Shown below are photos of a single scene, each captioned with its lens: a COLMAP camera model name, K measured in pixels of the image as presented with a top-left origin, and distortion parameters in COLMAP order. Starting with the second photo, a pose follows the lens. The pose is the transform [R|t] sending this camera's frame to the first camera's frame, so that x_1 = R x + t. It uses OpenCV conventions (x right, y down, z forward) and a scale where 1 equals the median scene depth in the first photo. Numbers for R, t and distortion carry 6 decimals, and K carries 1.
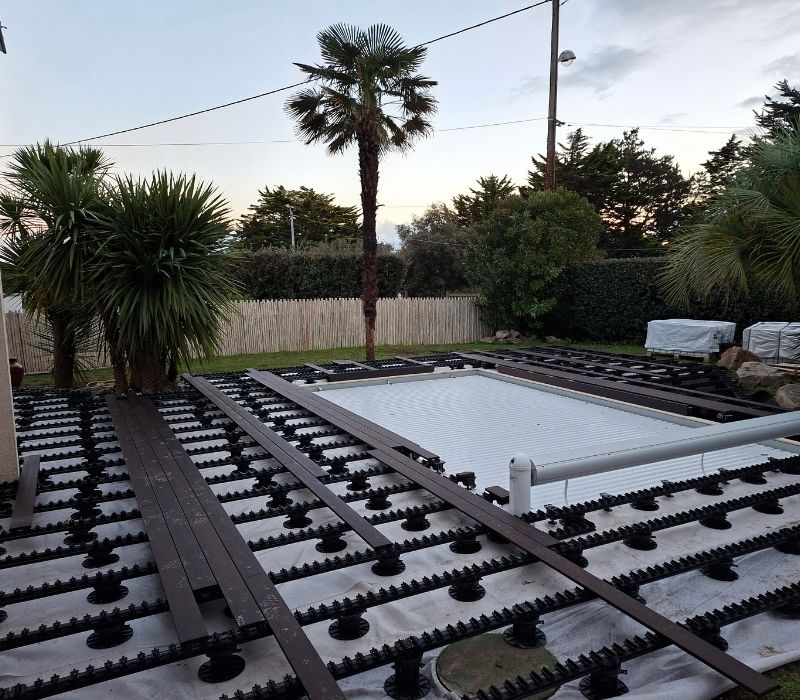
lens RADIAL K [[641.0, 0, 400.0], [0, 641.0, 350.0], [0, 0, 1]] dist [0.133026, 0.003296]
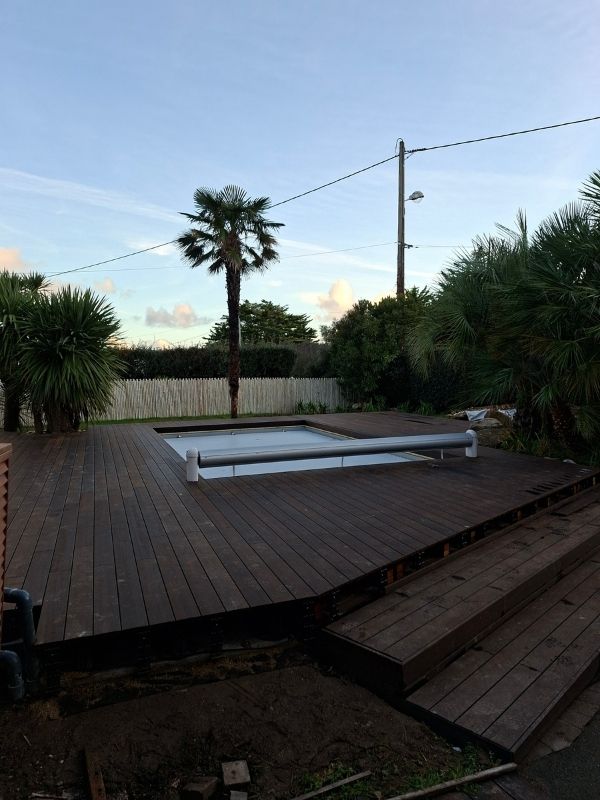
lens RADIAL K [[552.4, 0, 300.0], [0, 552.4, 400.0], [0, 0, 1]] dist [0.186902, 0.000703]
pose [[0.990560, 0.003104, -0.137045, 0.255886], [-0.012560, 0.997593, -0.068189, 0.051098], [0.136504, 0.069267, 0.988215, -0.153278]]
